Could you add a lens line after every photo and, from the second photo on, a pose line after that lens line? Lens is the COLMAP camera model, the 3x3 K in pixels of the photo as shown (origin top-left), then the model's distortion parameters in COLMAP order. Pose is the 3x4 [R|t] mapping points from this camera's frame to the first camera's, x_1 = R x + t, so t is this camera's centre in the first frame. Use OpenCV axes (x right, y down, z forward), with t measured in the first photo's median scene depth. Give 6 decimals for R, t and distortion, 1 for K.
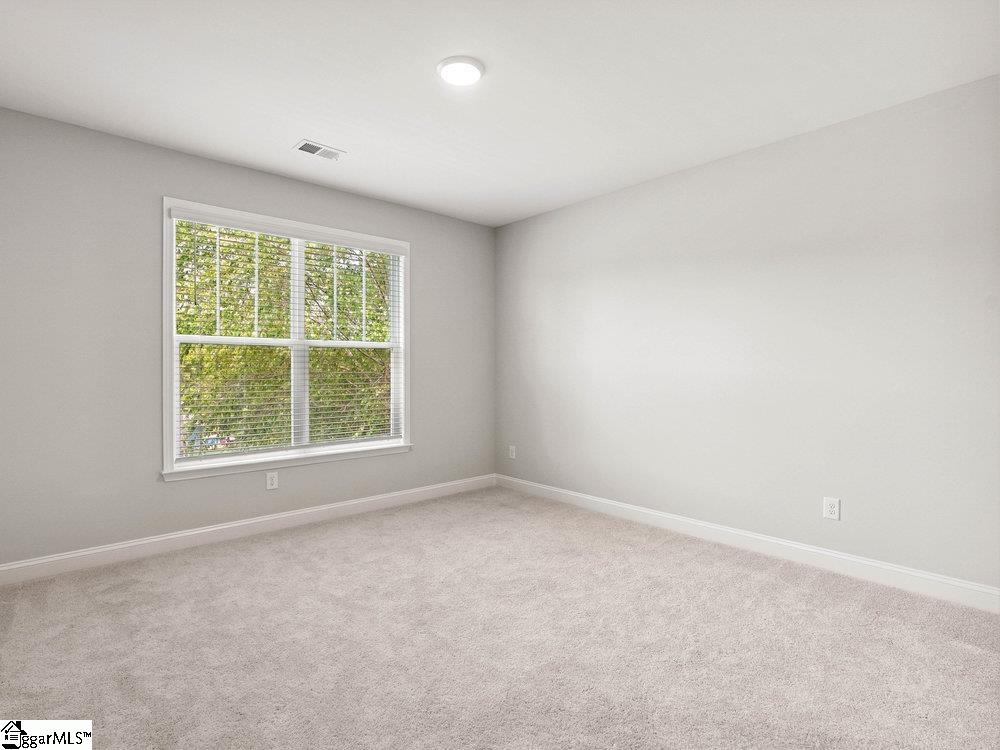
lens RADIAL K [[510.4, 0, 502.3], [0, 510.4, 372.3], [0, 0, 1]] dist [-0.010074, -0.000258]
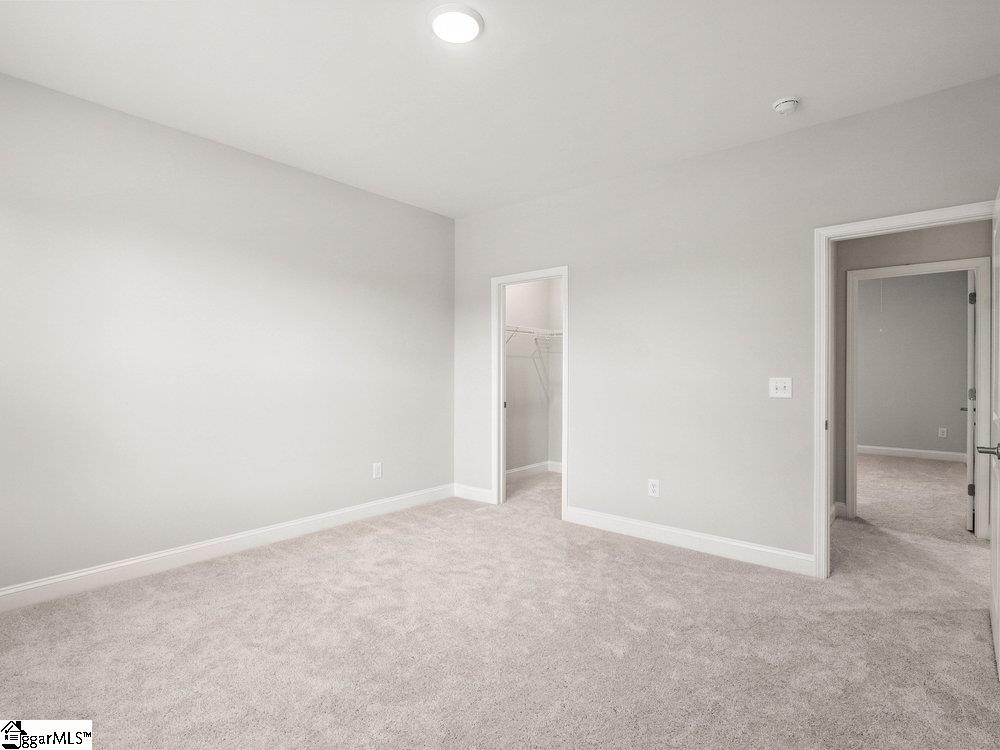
lens RADIAL K [[510.4, 0, 502.3], [0, 510.4, 372.3], [0, 0, 1]] dist [-0.010074, -0.000258]
pose [[-0.133095, -0.010631, 0.991046, -0.662508], [-0.000467, 0.999943, 0.010664, -0.013379], [-0.991103, 0.000957, -0.133093, 0.720322]]
